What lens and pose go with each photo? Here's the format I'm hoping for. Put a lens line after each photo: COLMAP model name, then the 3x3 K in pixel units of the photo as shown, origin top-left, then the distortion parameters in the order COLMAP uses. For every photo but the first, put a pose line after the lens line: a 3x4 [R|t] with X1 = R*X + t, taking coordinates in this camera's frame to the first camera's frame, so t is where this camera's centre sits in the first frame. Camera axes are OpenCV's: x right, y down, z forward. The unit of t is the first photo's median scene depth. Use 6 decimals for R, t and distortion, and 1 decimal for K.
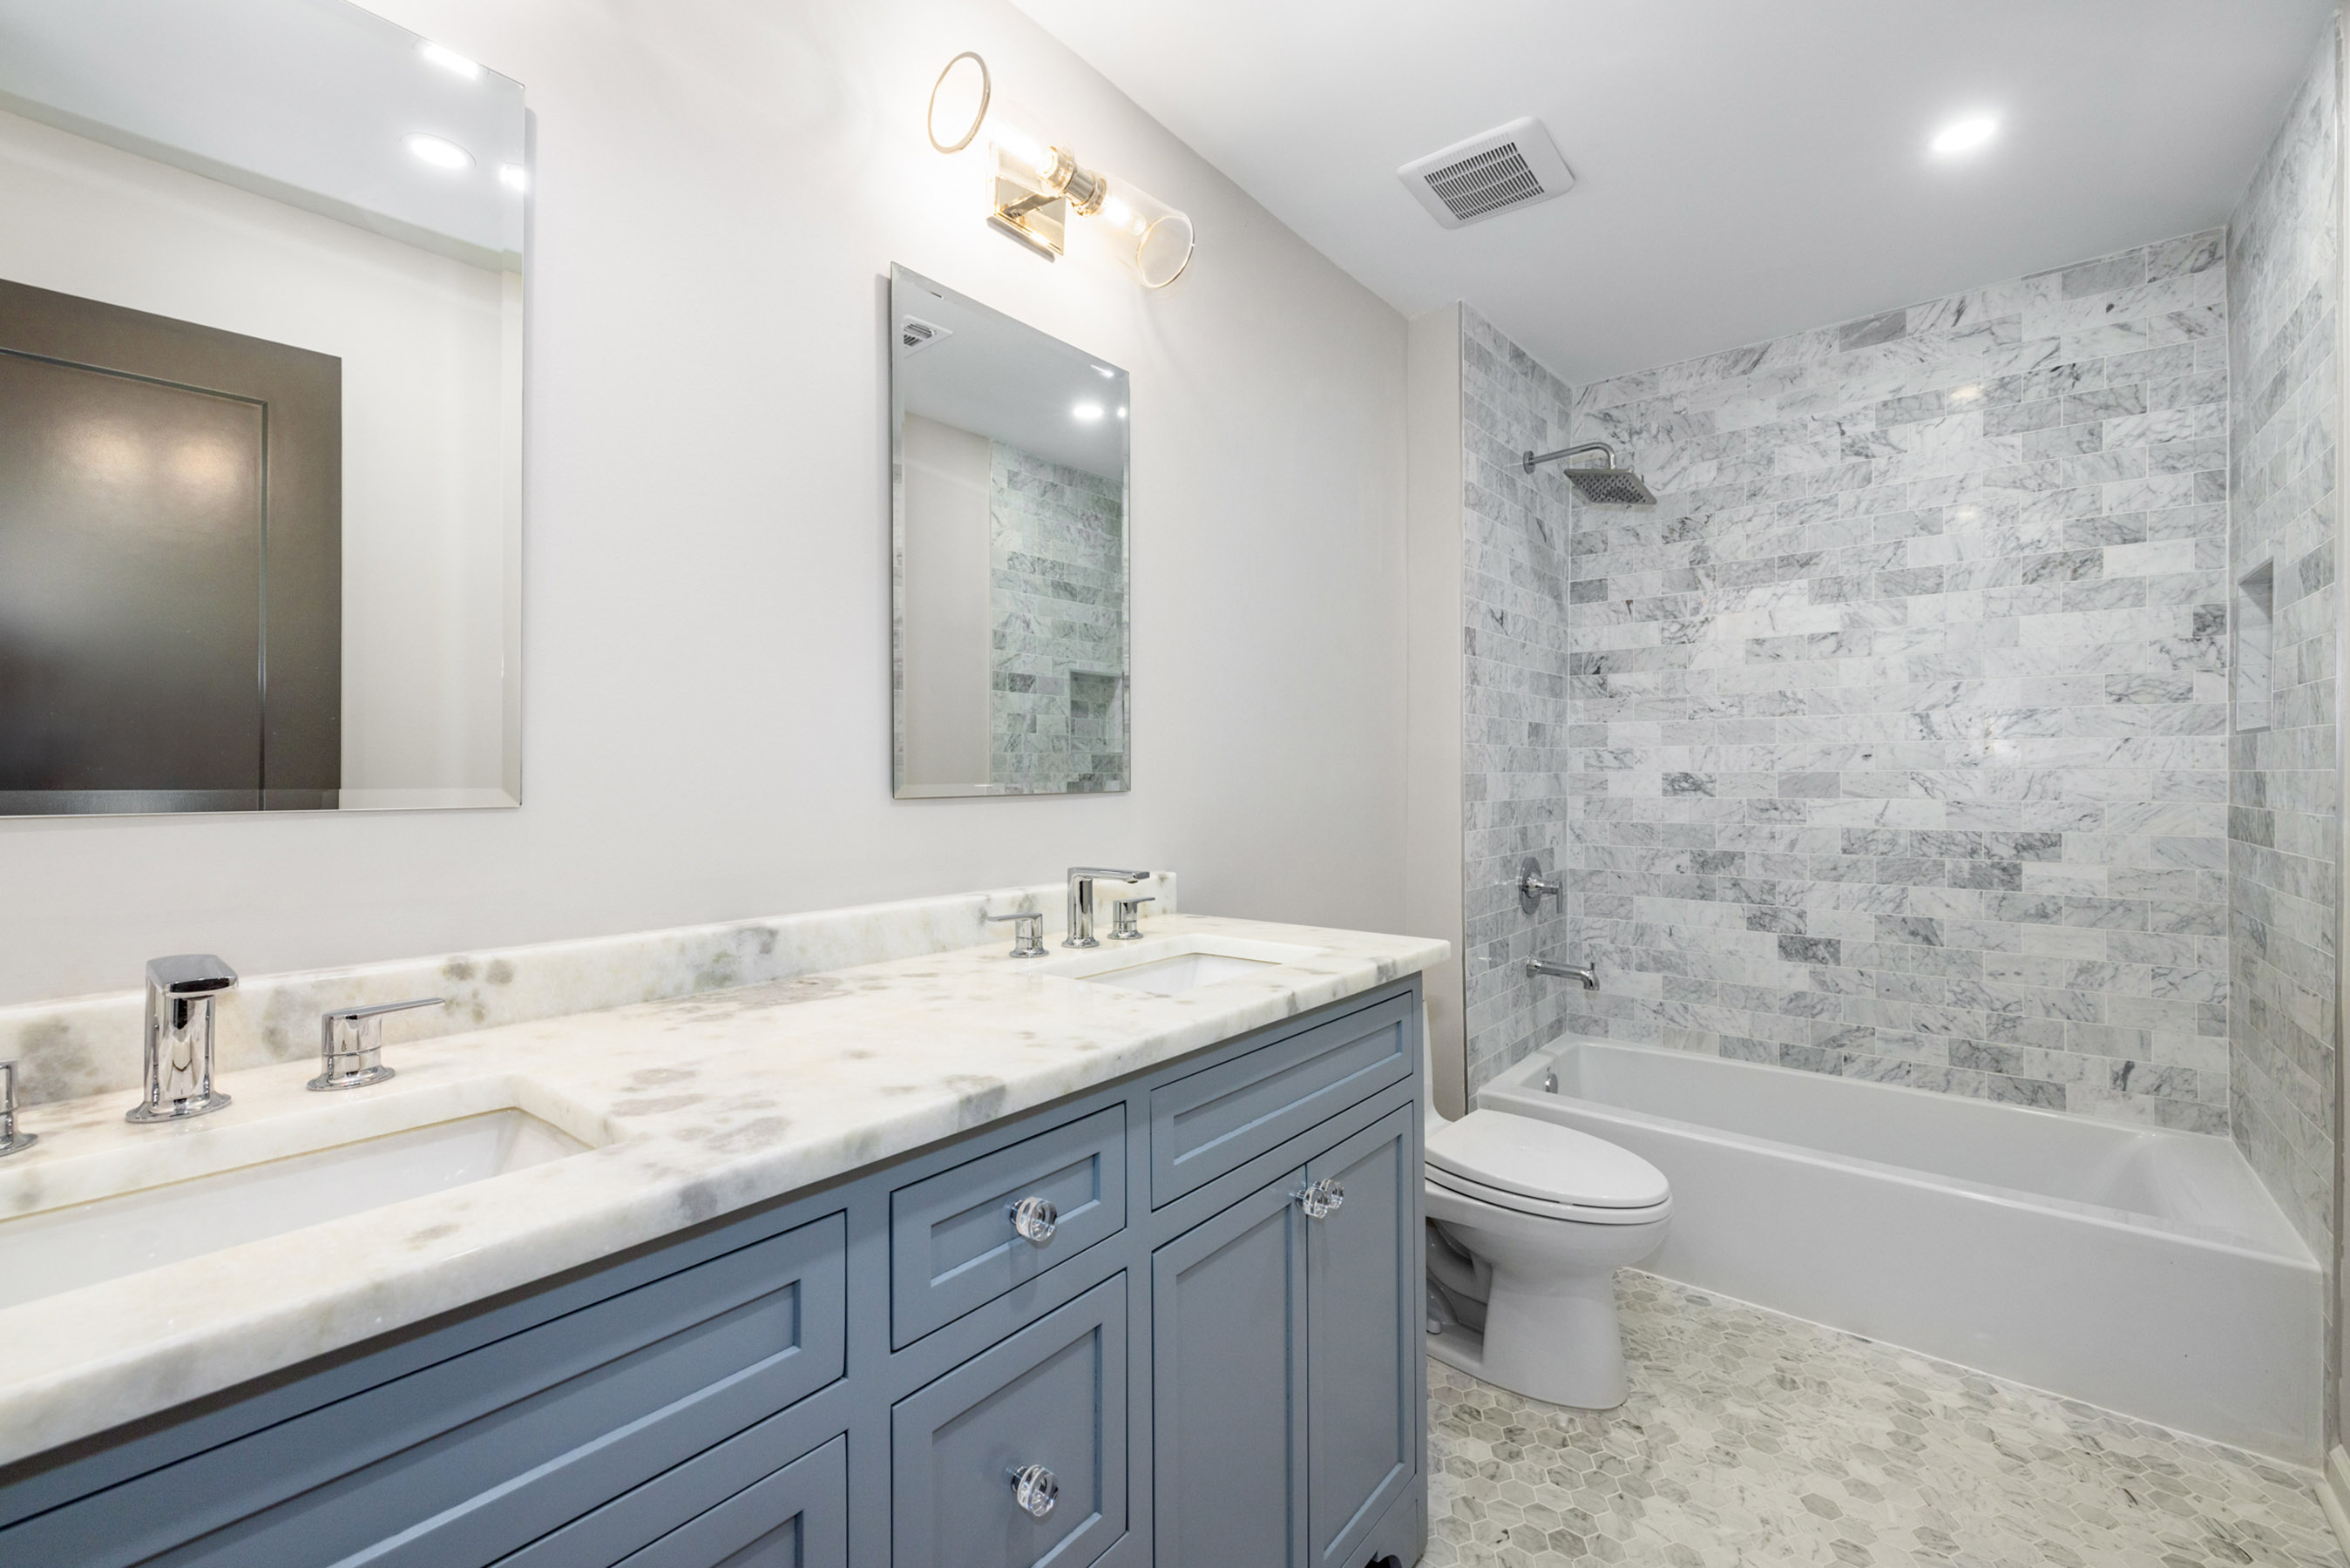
lens RADIAL K [[1010.0, 0, 1176.7], [0, 1010.0, 773.6], [0, 0, 1]] dist [-0.001674, -0.000223]
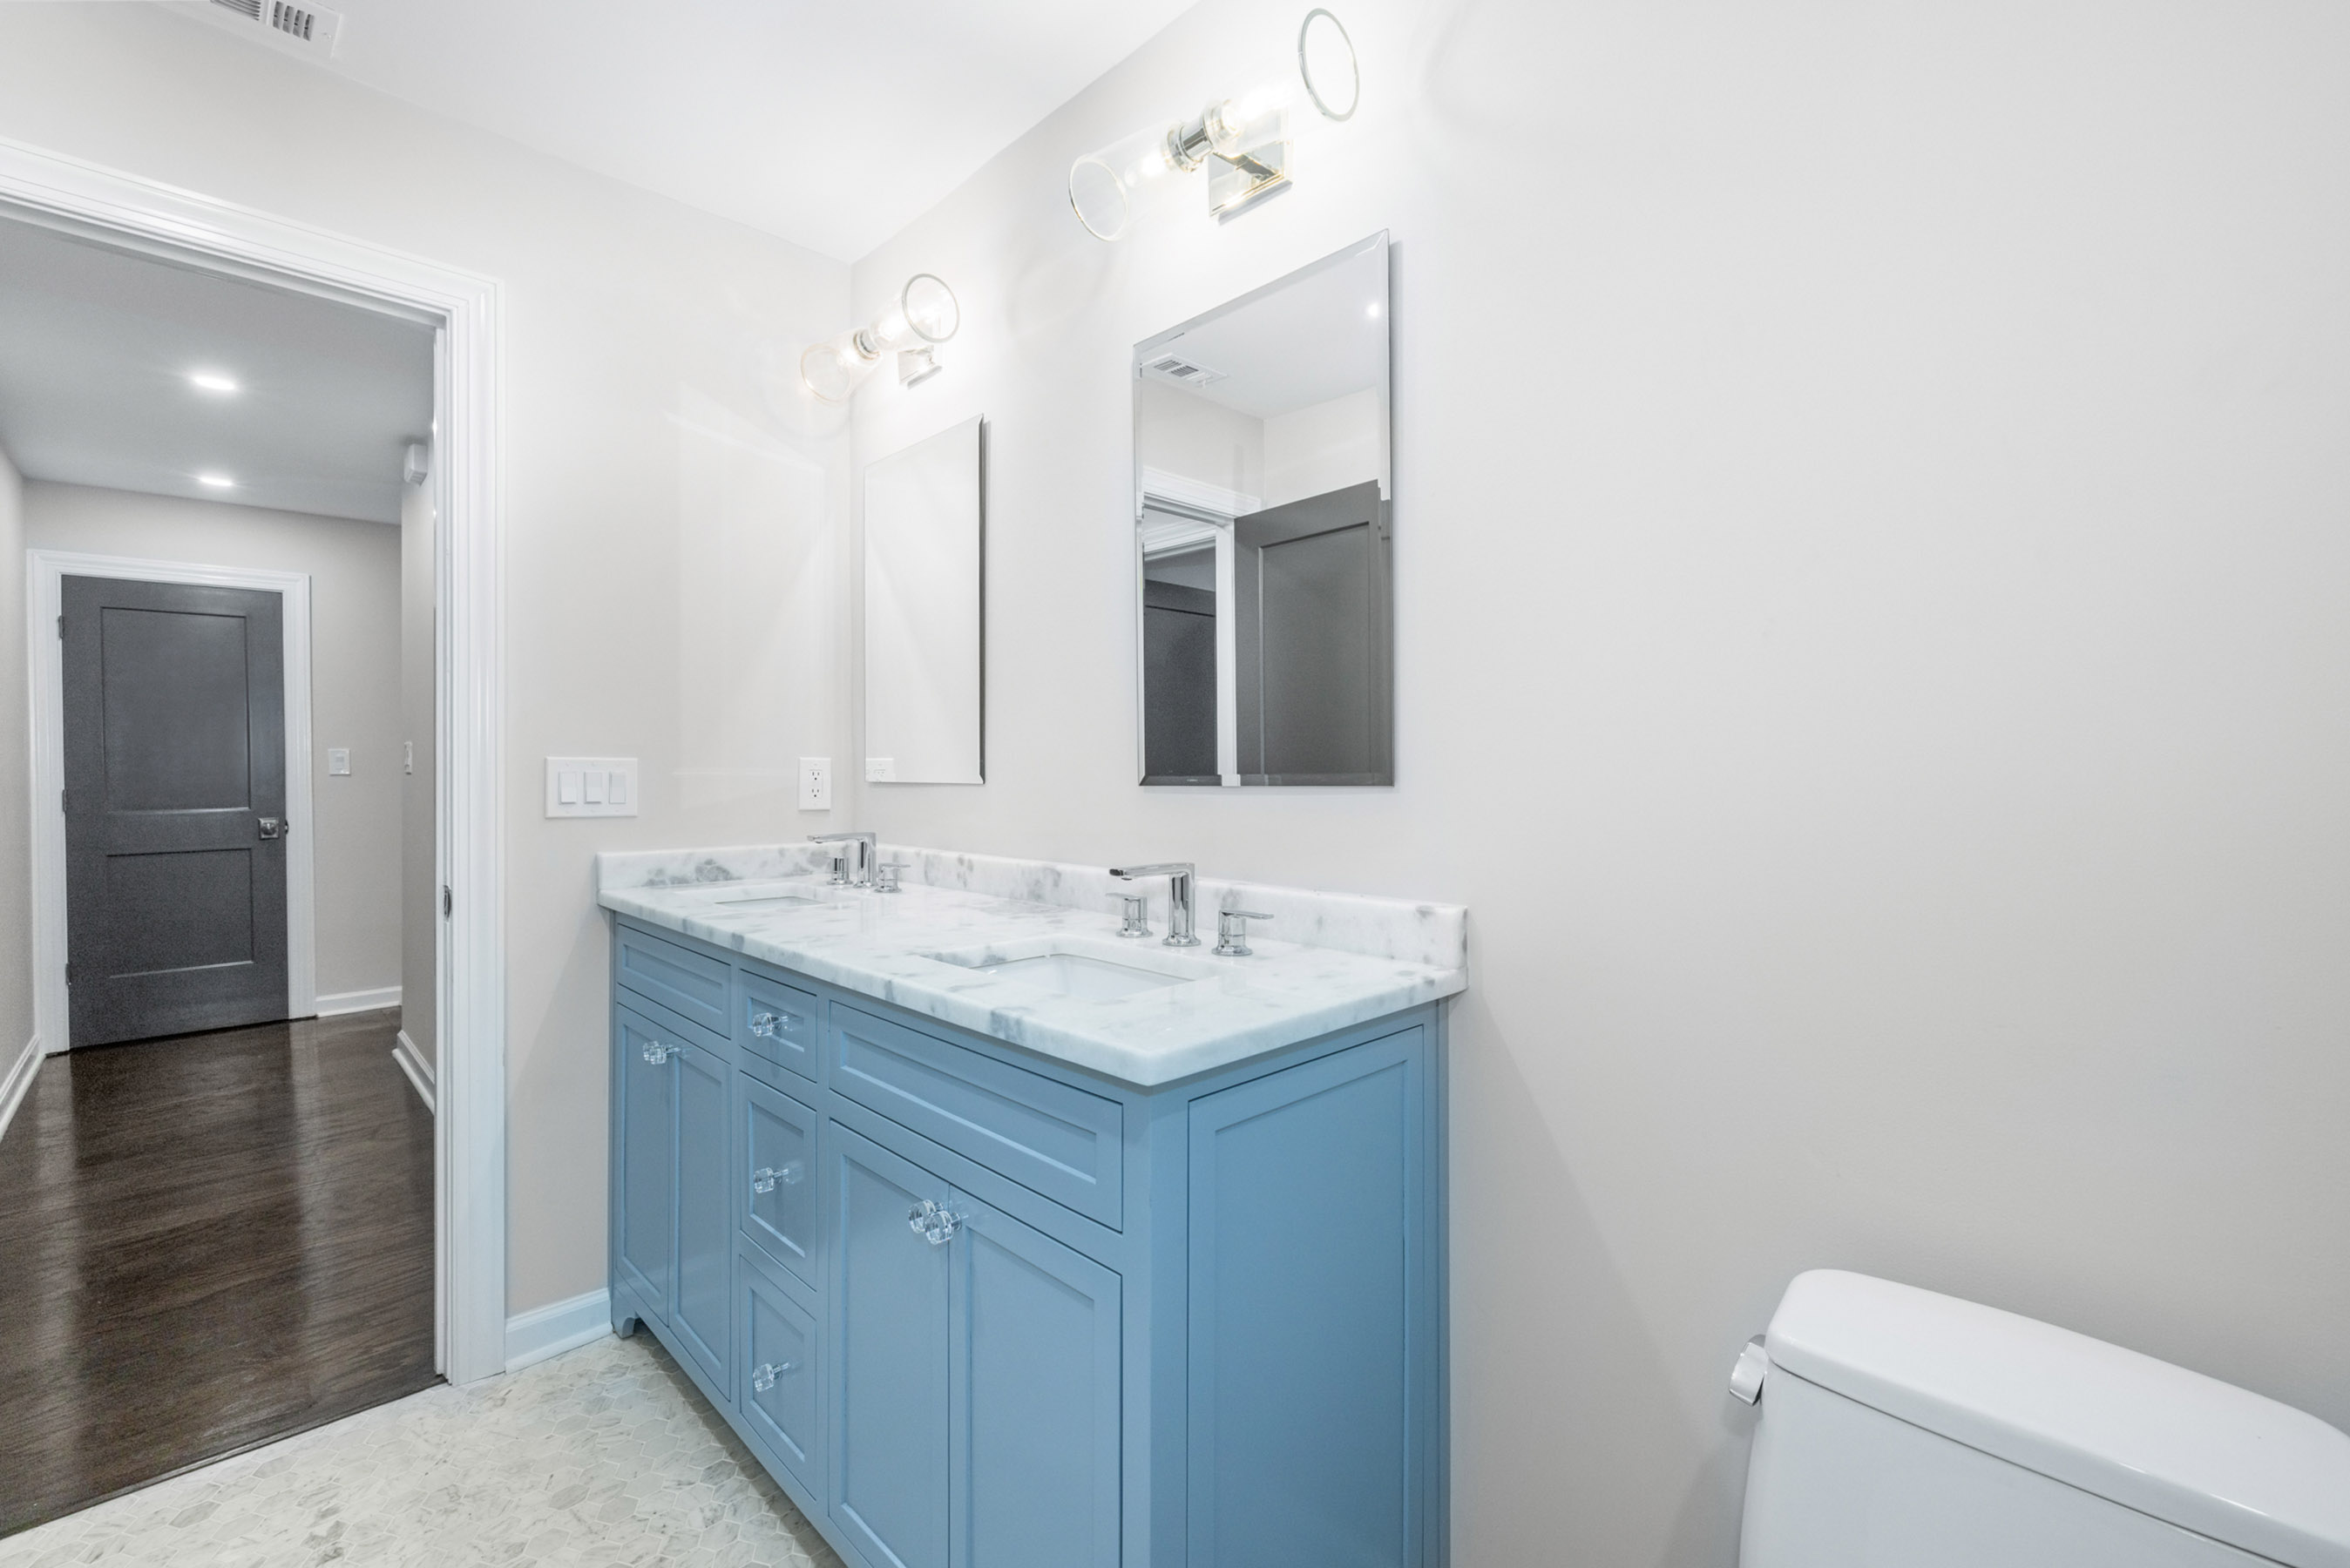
lens RADIAL K [[1010.0, 0, 1176.7], [0, 1010.0, 773.6], [0, 0, 1]] dist [-0.001674, -0.000223]
pose [[-0.126896, 0.002158, -0.991914, 1.037072], [0.001364, 0.999997, 0.002001, 0.008872], [0.991915, -0.001099, -0.126898, 1.357227]]
